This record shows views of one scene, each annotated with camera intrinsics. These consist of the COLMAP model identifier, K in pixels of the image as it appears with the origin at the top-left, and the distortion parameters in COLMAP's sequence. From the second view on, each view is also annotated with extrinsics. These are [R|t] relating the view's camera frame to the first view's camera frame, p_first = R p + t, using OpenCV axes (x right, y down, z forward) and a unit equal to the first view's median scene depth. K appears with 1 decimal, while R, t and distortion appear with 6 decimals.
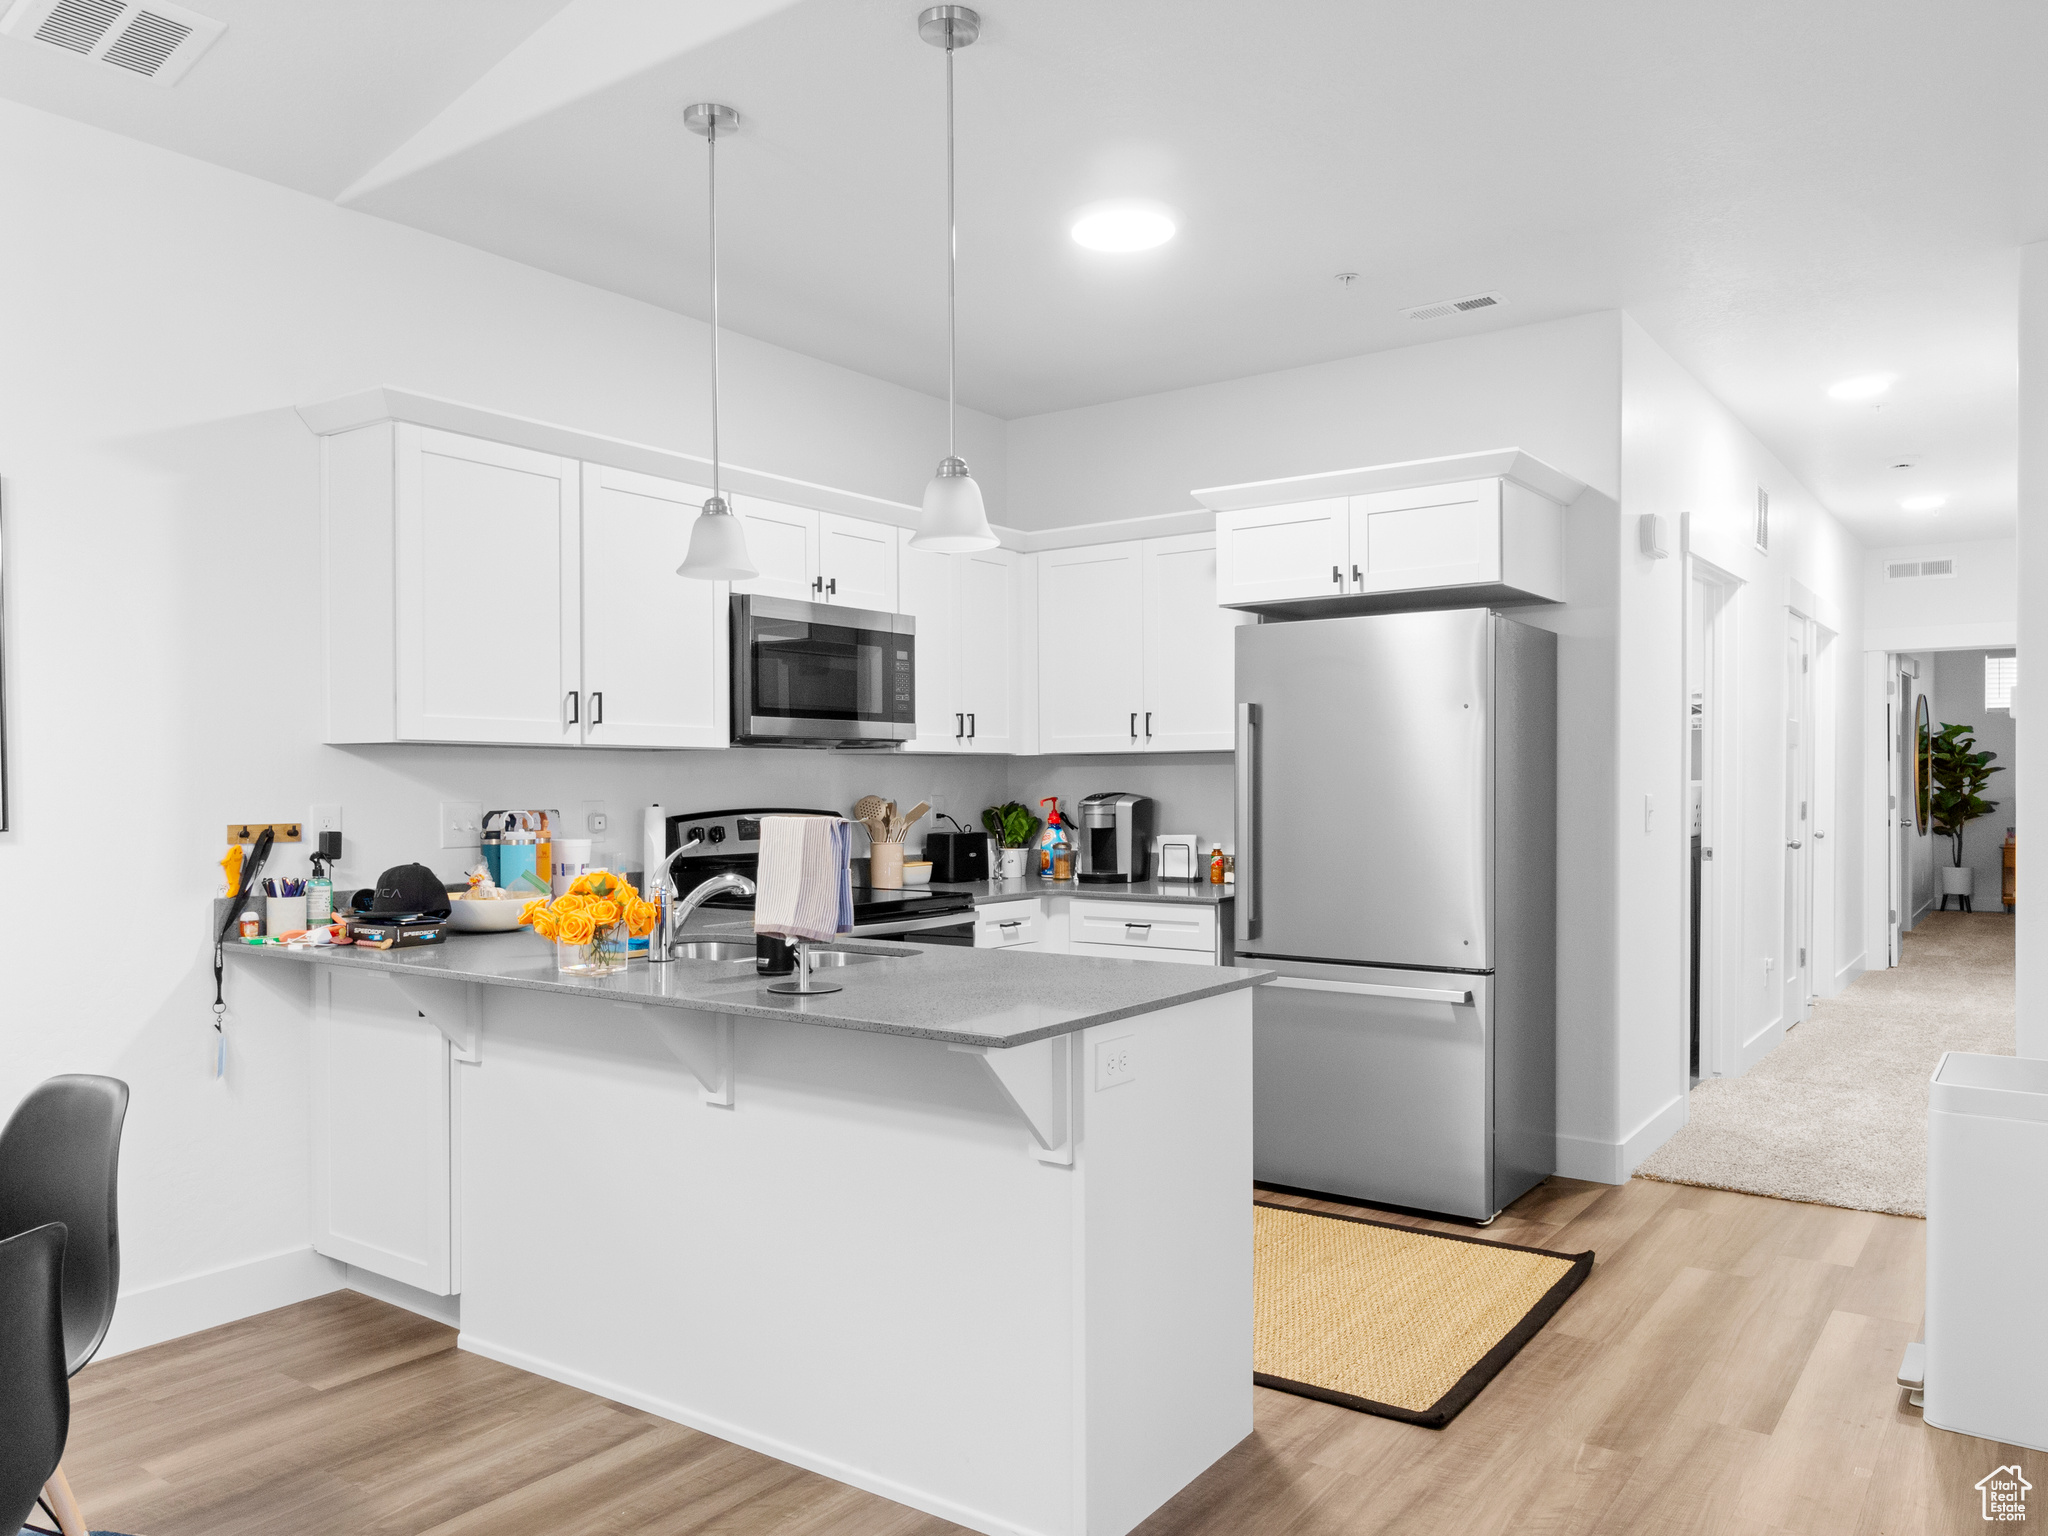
lens RADIAL K [[1481.2, 0, 1008.2], [0, 1481.2, 808.2], [0, 0, 1]] dist [-0.007011, 0.000574]
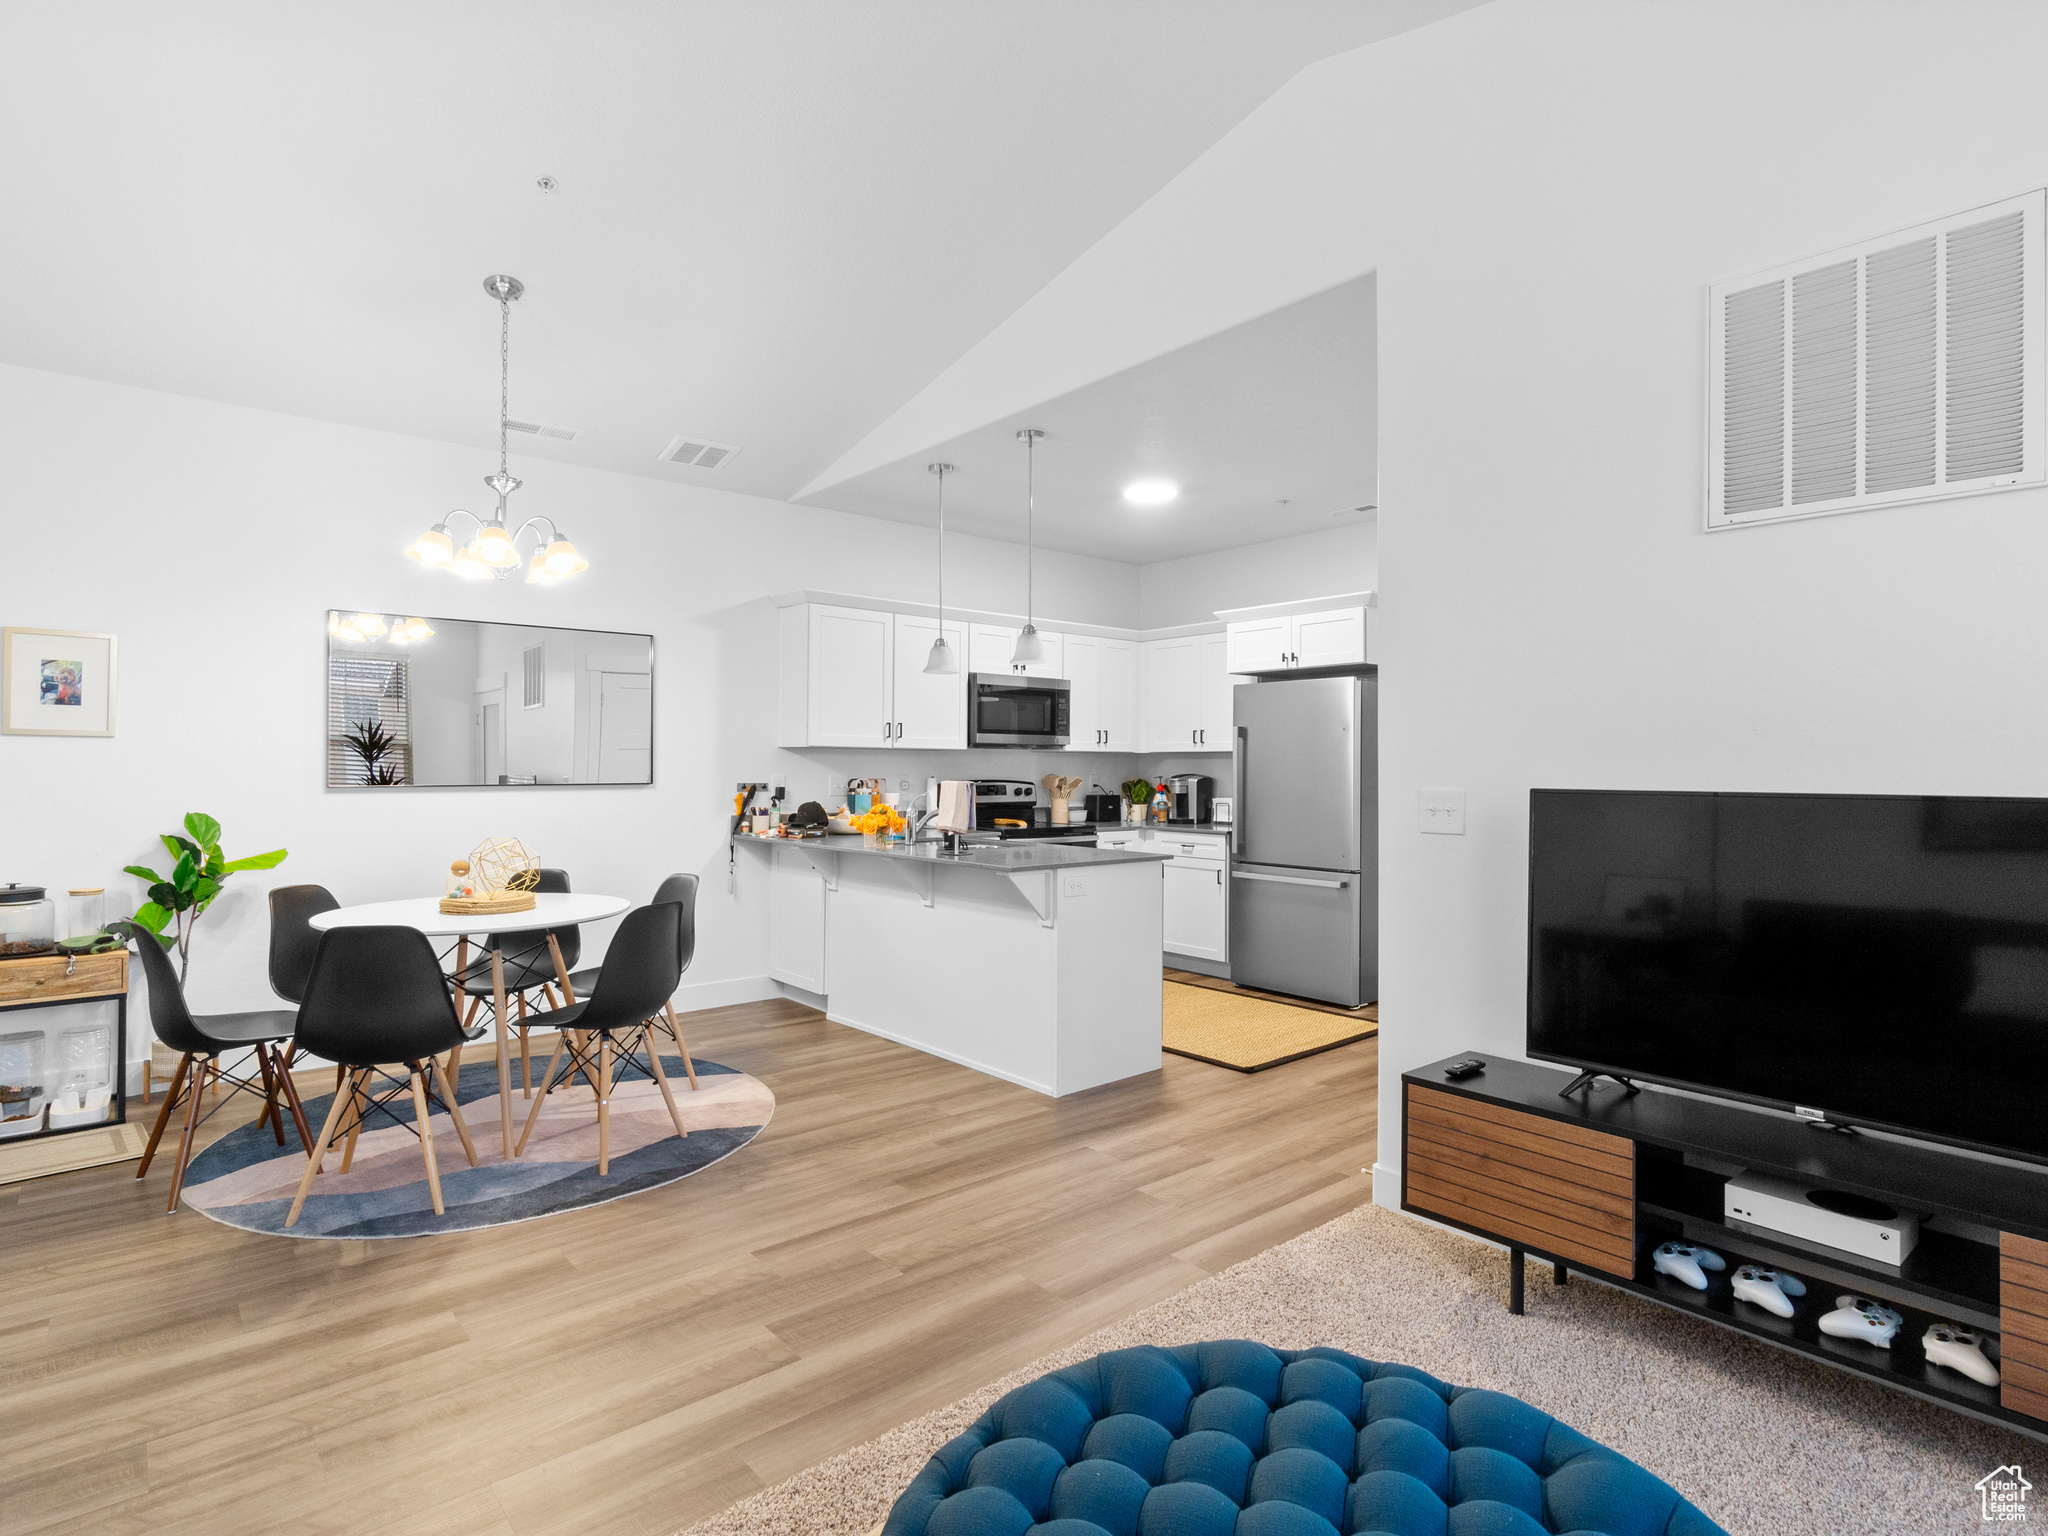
lens RADIAL K [[1055.0, 0, 1012.9], [0, 1055.0, 752.8], [0, 0, 1]] dist [0.005869, -0.000807]
pose [[0.971977, 0.006261, -0.234991, 0.234128], [-0.013466, 0.999487, -0.029069, 0.005718], [0.234689, 0.031419, 0.971563, -0.422487]]
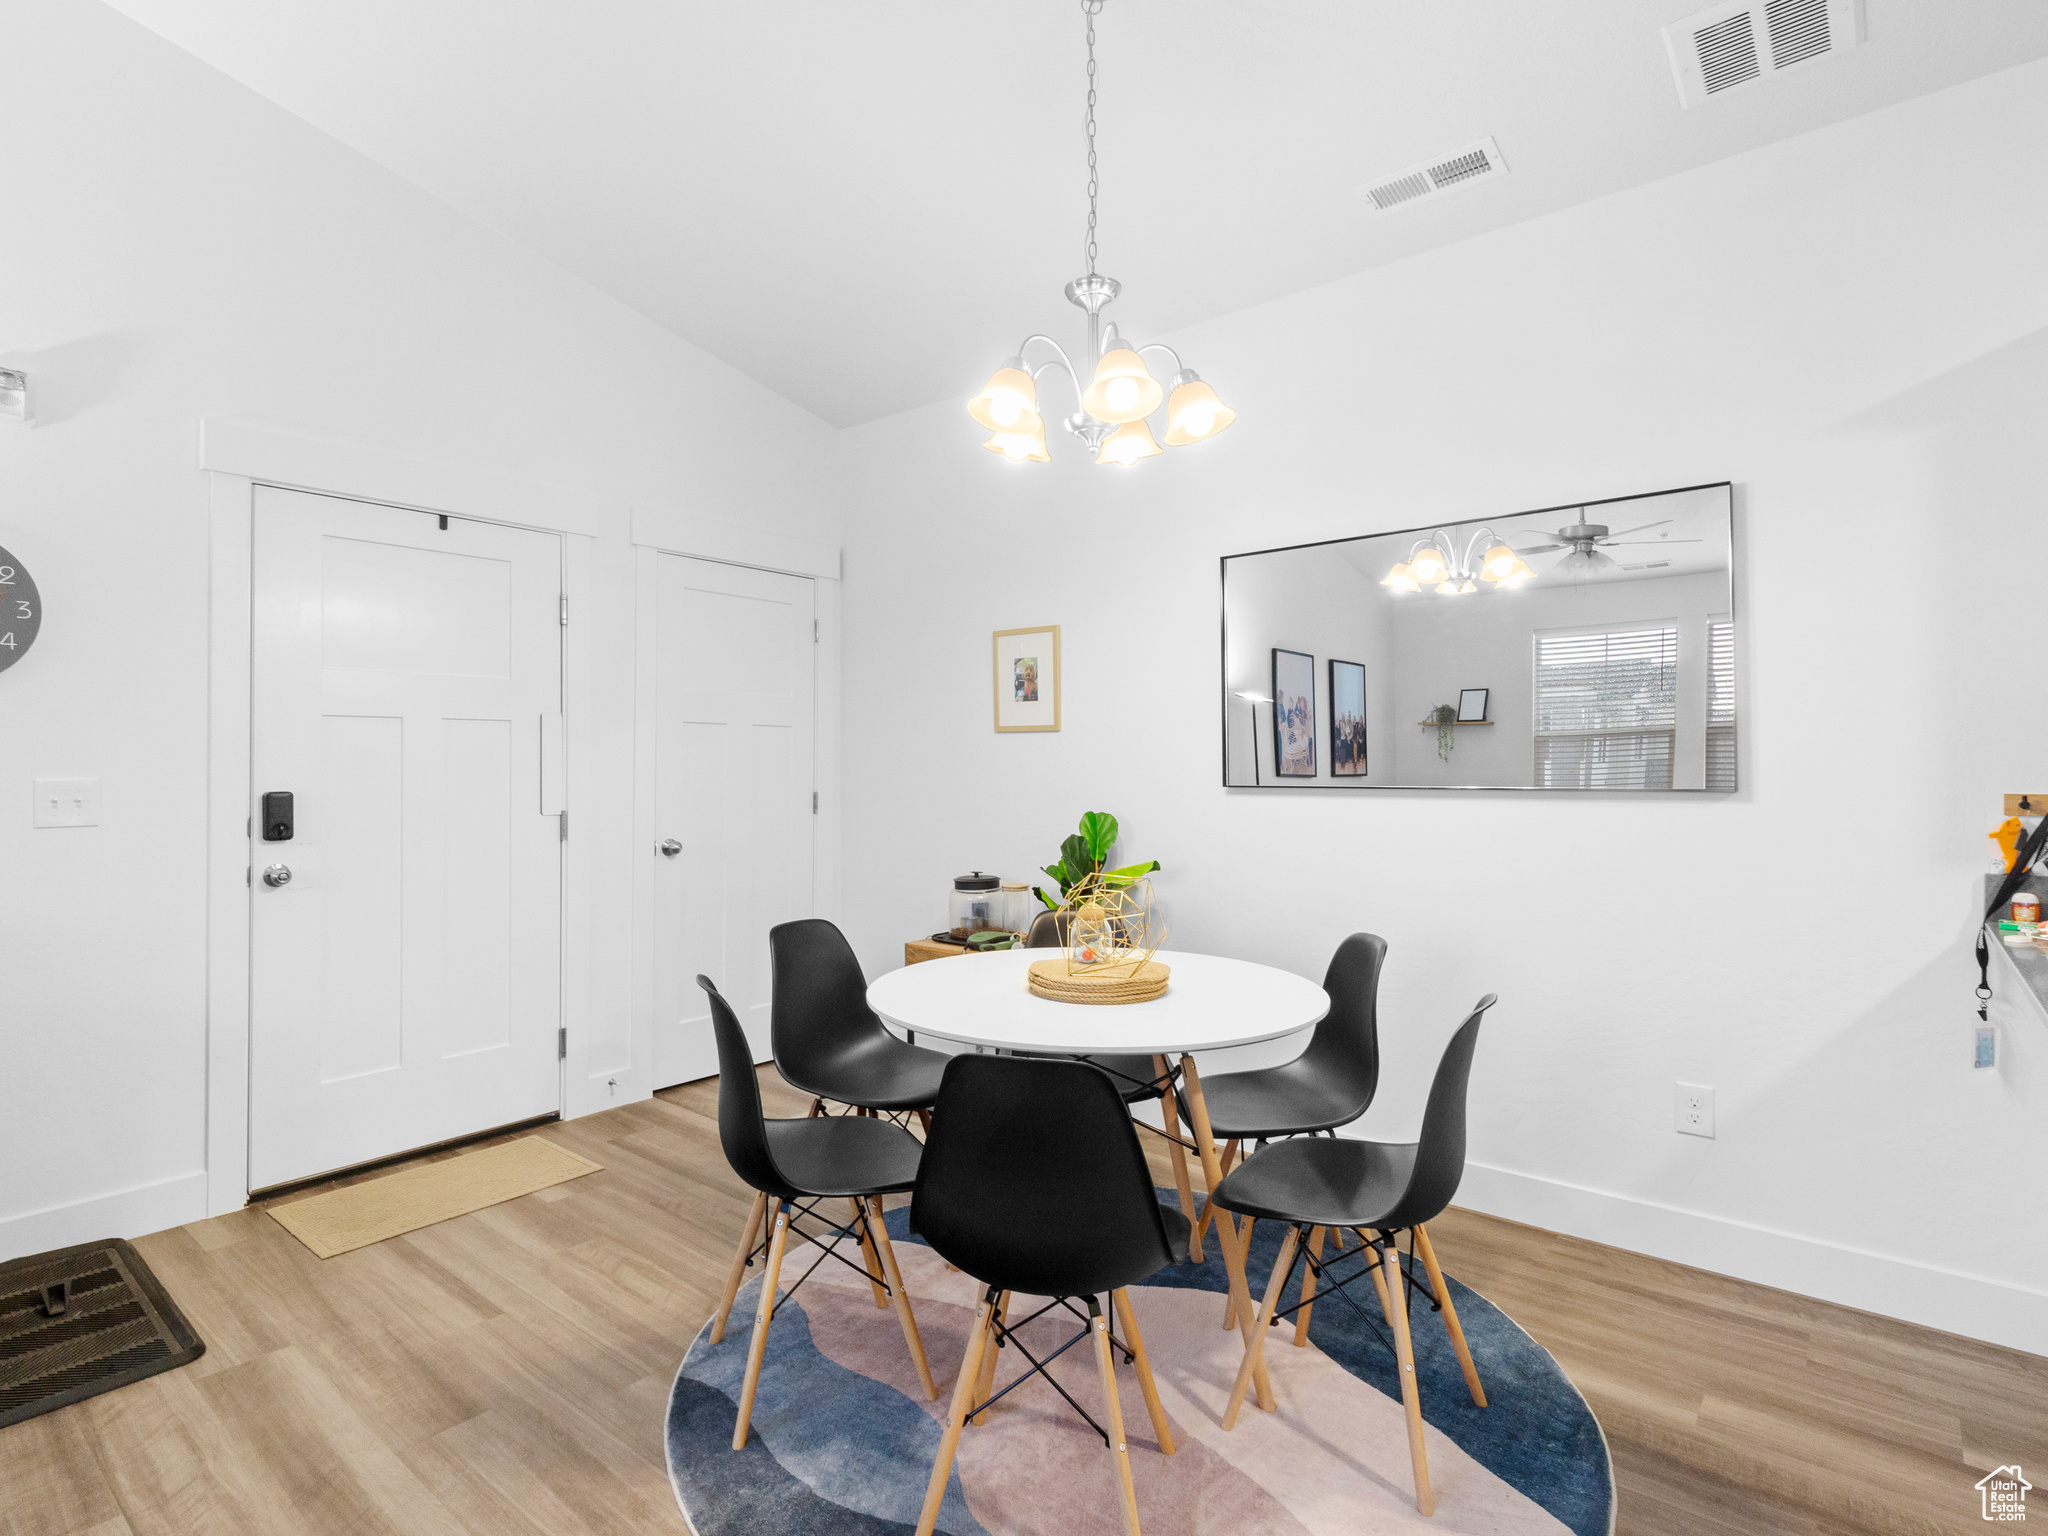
lens RADIAL K [[1055.0, 0, 1012.9], [0, 1055.0, 752.8], [0, 0, 1]] dist [0.005869, -0.000807]
pose [[-0.061508, -0.003248, -0.998101, 0.142828], [-0.012933, 0.999913, -0.002457, -0.004064], [0.998023, 0.012757, -0.061545, 0.391141]]
